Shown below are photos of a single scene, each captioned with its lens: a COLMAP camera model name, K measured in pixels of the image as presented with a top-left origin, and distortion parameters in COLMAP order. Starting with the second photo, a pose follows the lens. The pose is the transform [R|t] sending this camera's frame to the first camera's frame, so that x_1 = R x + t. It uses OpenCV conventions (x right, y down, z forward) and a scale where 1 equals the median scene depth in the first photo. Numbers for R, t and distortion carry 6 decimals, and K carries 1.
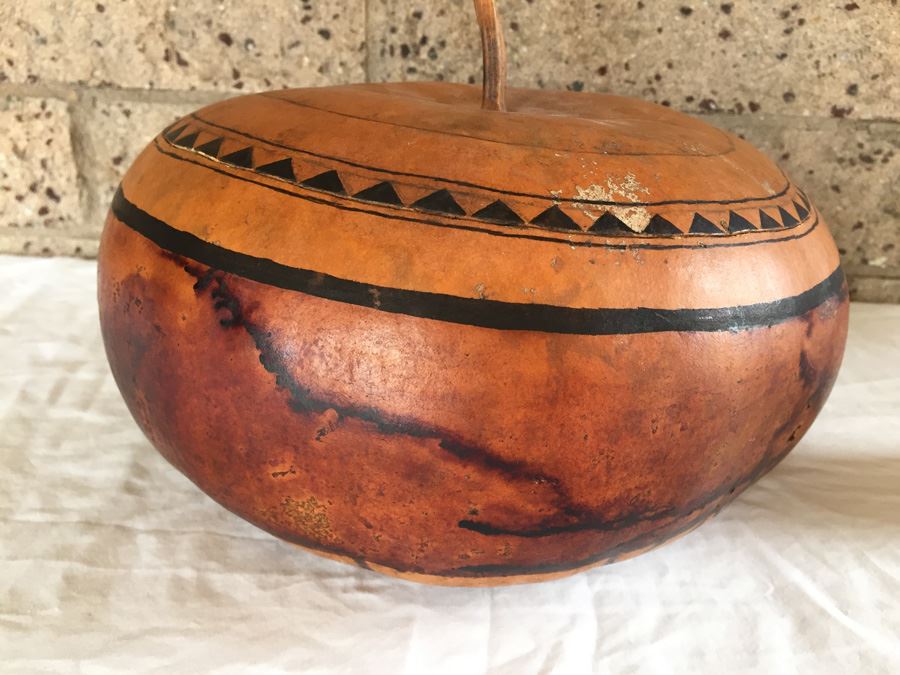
lens RADIAL K [[778.6, 0, 450.5], [0, 778.6, 339.0], [0, 0, 1]] dist [0.063173, -0.117667]
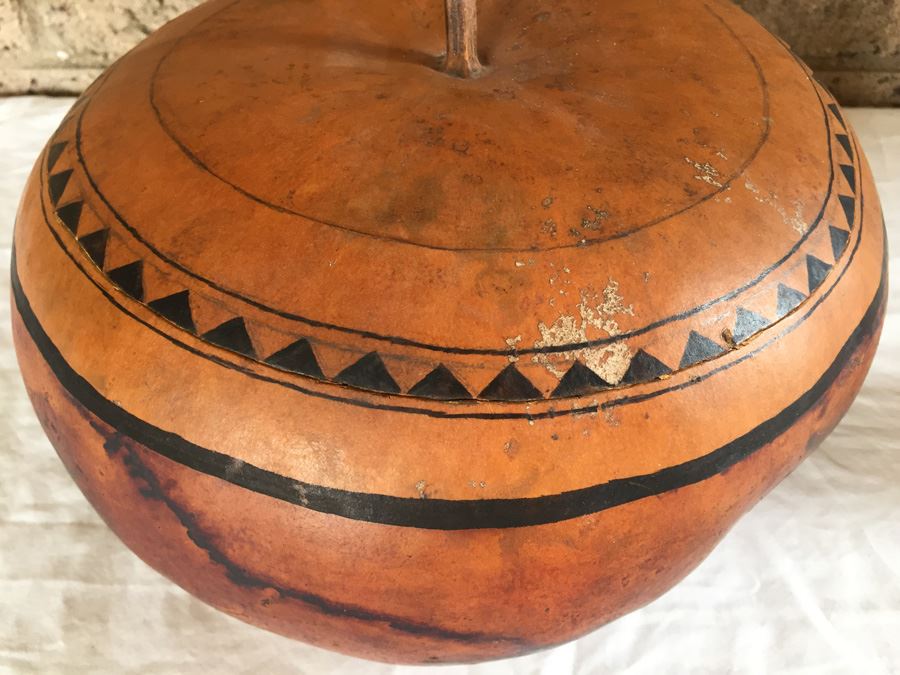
lens RADIAL K [[778.6, 0, 453.0], [0, 778.6, 328.8], [0, 0, 1]] dist [0.063173, -0.117667]
pose [[0.997870, -0.033048, -0.056249, 0.086368], [0.052601, 0.917591, 0.394031, -0.378534], [0.038591, -0.396151, 0.917374, 0.190804]]
